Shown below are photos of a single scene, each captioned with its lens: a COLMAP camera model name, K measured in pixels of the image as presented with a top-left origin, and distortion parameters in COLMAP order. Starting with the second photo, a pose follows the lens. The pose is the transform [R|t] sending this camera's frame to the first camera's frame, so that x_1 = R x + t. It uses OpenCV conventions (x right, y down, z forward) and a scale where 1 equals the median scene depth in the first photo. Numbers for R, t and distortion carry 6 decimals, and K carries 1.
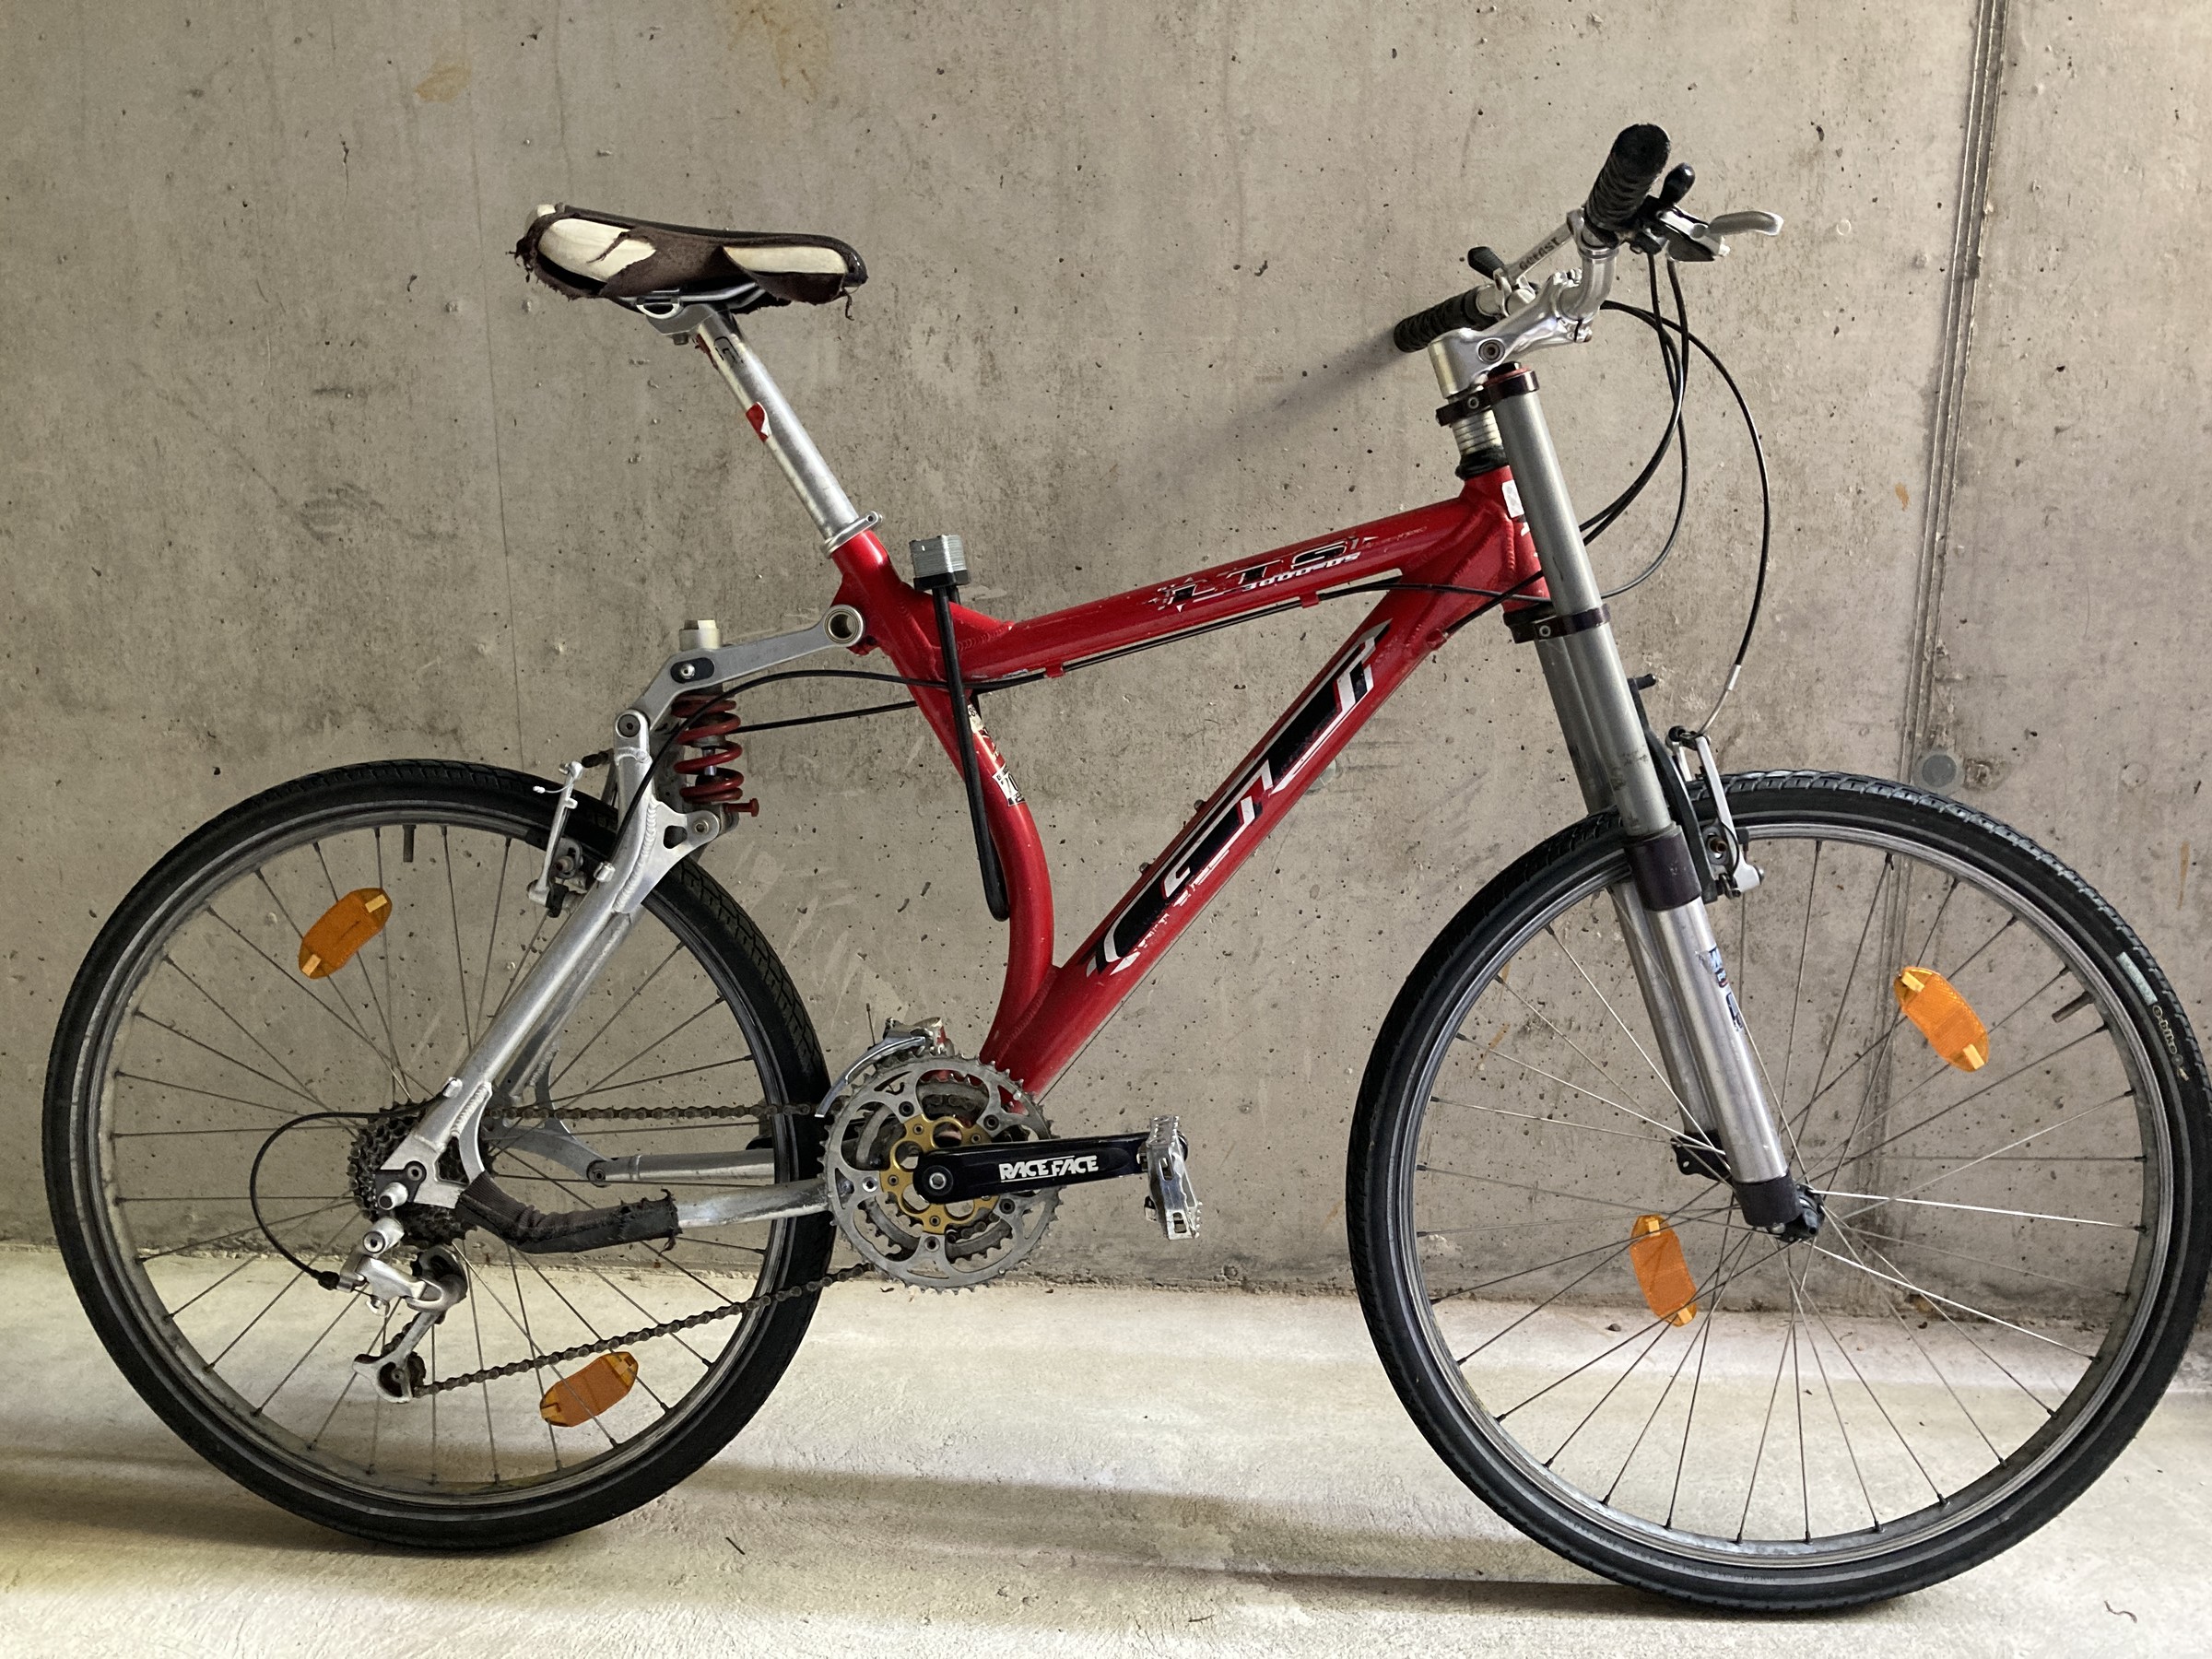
lens RADIAL K [[1998.7, 0, 1105.9], [0, 1998.7, 683.1], [0, 0, 1]] dist [0.004328, -0.021414]
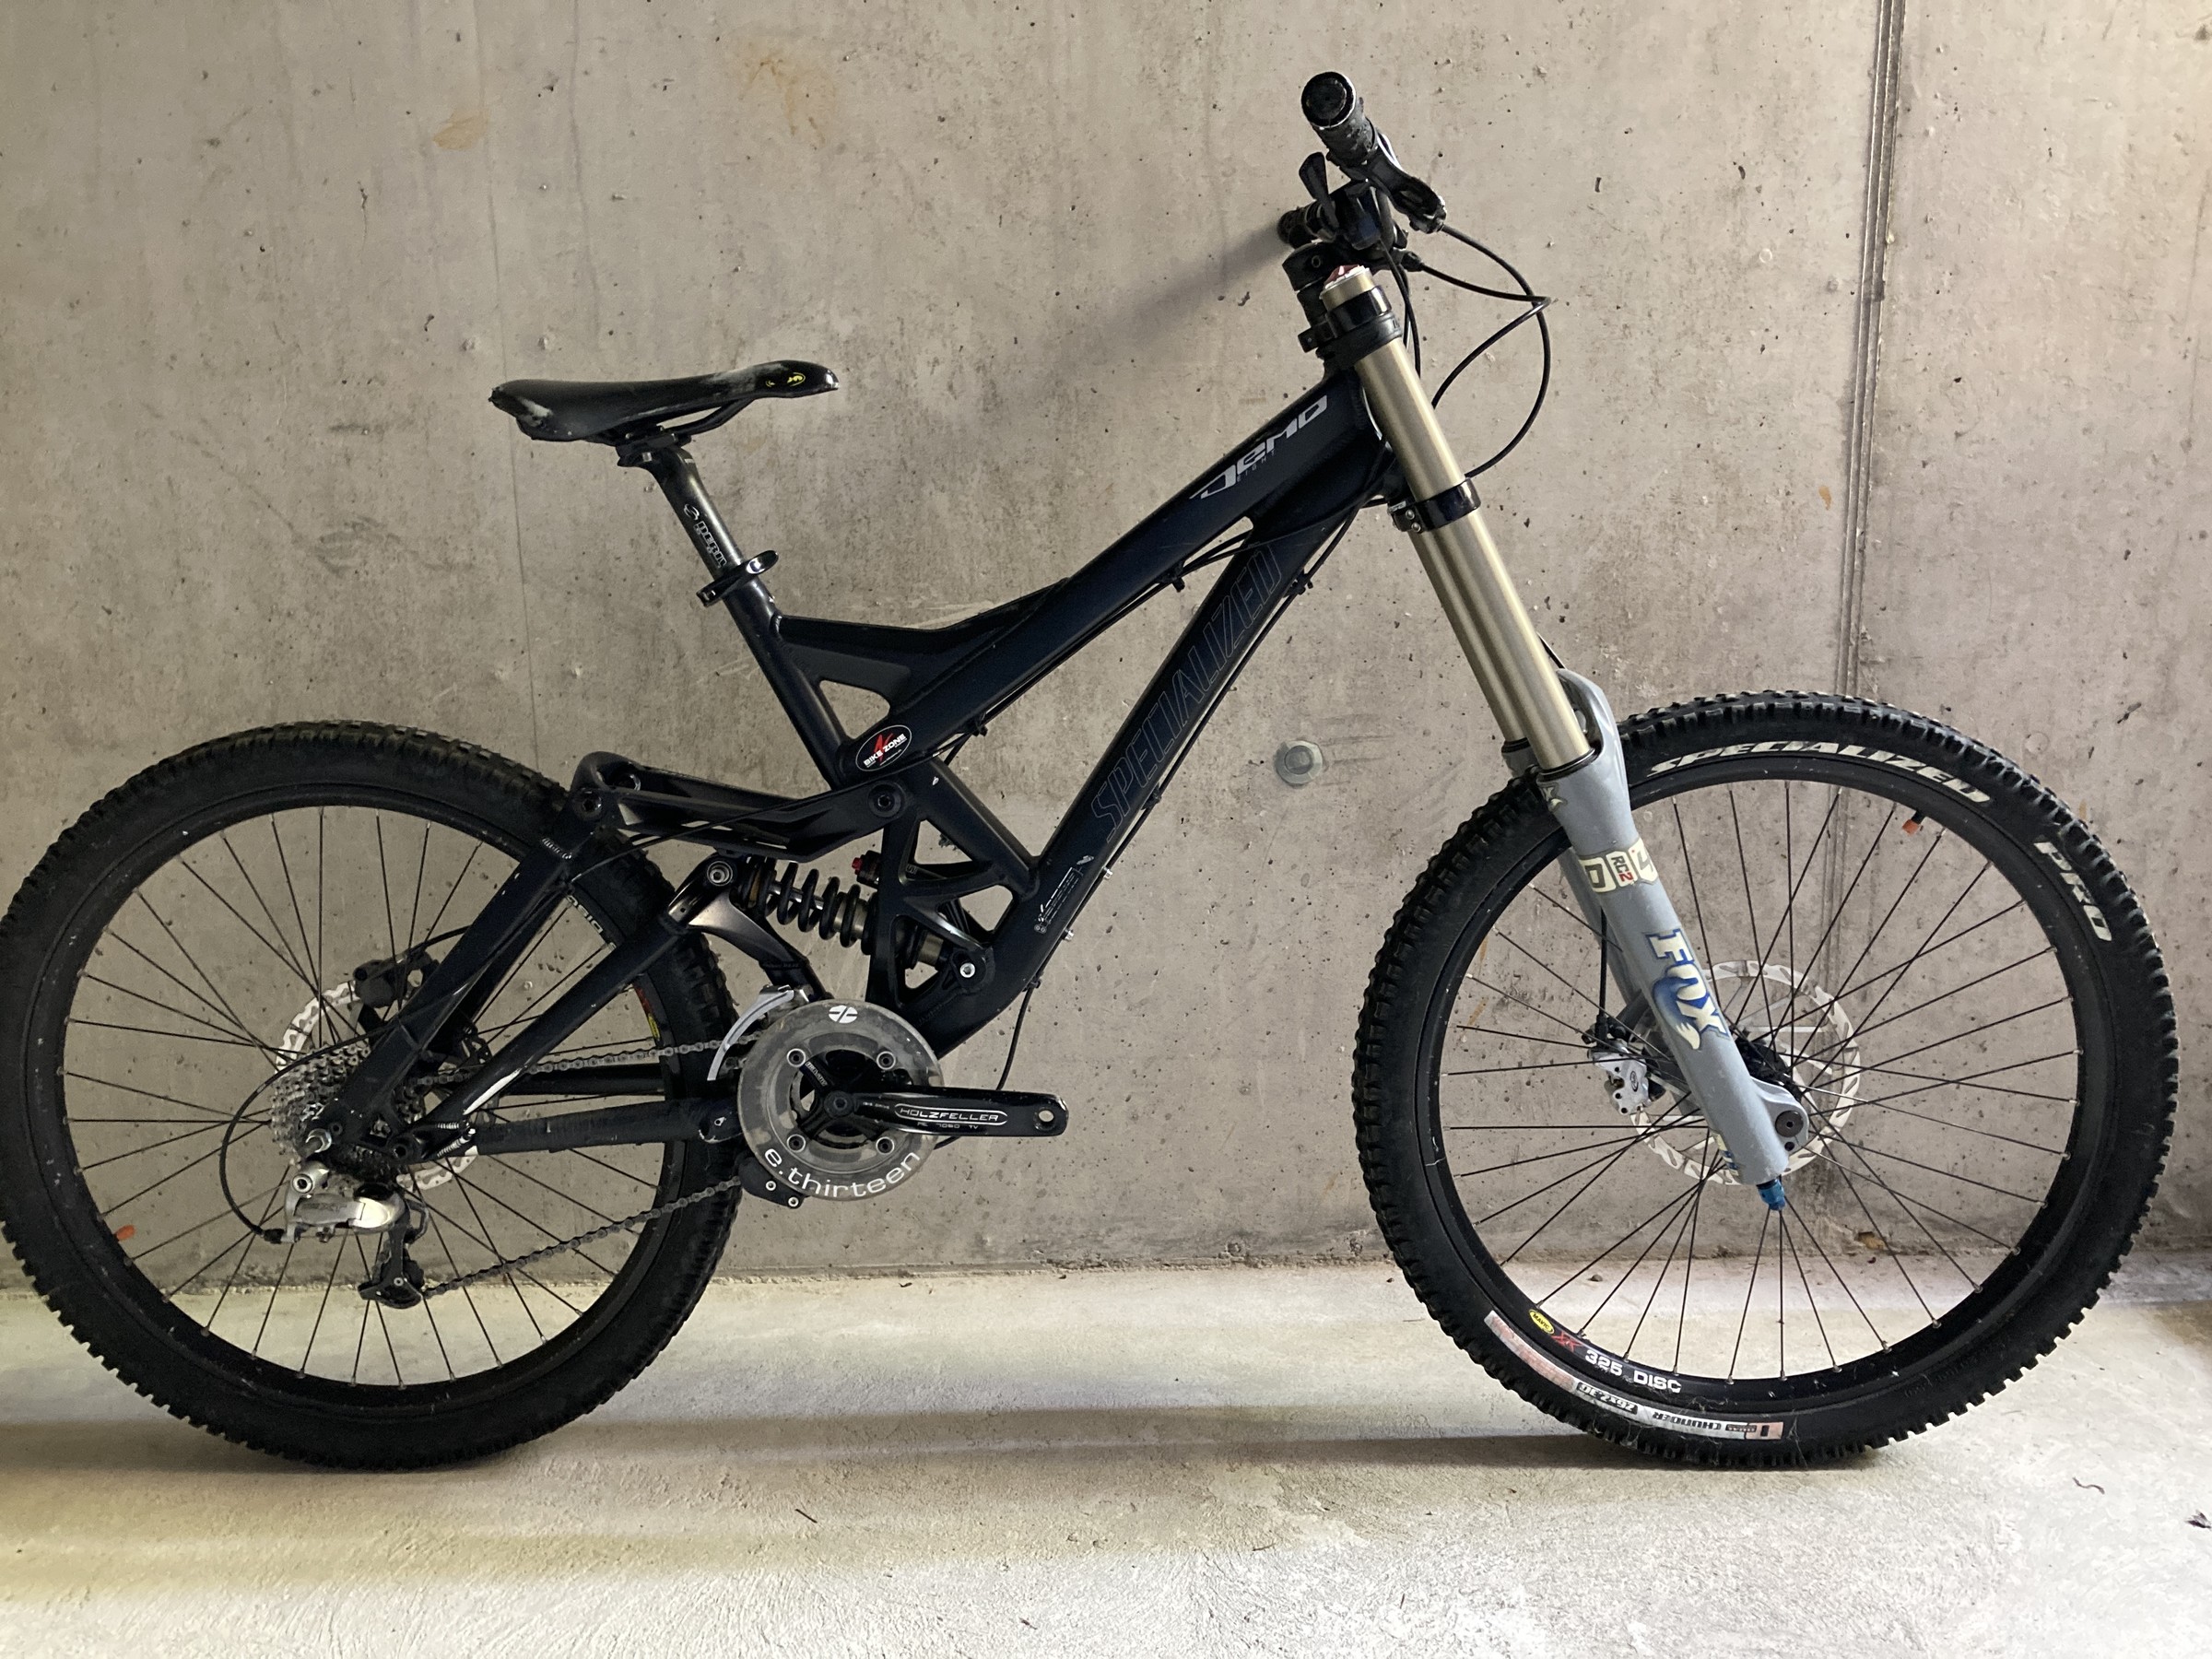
lens RADIAL K [[1998.7, 0, 1105.9], [0, 1998.7, 683.1], [0, 0, 1]] dist [0.004328, -0.021414]
pose [[0.995318, -0.027341, 0.092712, -0.101265], [0.031476, 0.998560, -0.043436, 0.044092], [-0.091391, 0.046151, 0.994745, -0.058159]]
